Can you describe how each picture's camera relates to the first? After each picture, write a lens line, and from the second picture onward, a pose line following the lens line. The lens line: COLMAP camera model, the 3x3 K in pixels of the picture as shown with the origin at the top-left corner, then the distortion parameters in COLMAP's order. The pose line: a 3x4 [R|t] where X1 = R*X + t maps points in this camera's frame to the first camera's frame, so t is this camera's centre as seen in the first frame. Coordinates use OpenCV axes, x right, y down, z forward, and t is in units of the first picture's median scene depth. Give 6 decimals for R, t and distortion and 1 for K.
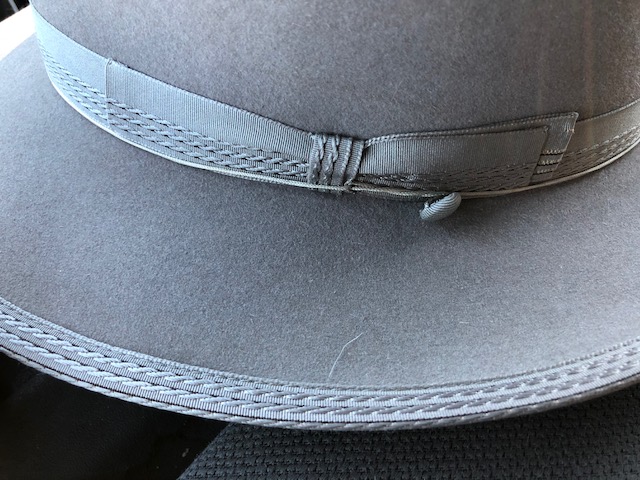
lens RADIAL K [[521.6, 0, 320.0], [0, 521.6, 240.0], [0, 0, 1]] dist [0.001487, -0.047491]
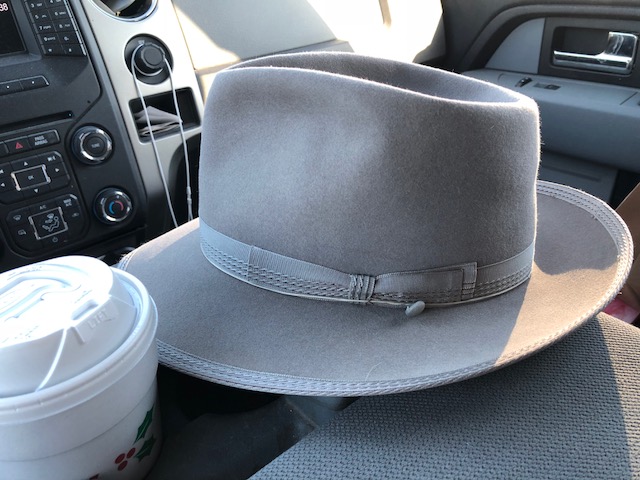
lens RADIAL K [[521.6, 0, 320.0], [0, 521.6, 240.0], [0, 0, 1]] dist [0.001487, -0.047491]
pose [[0.999531, -0.030398, -0.003775, -0.123406], [0.026415, 0.917759, -0.396259, 0.492355], [0.015510, 0.395973, 0.918131, -0.983121]]
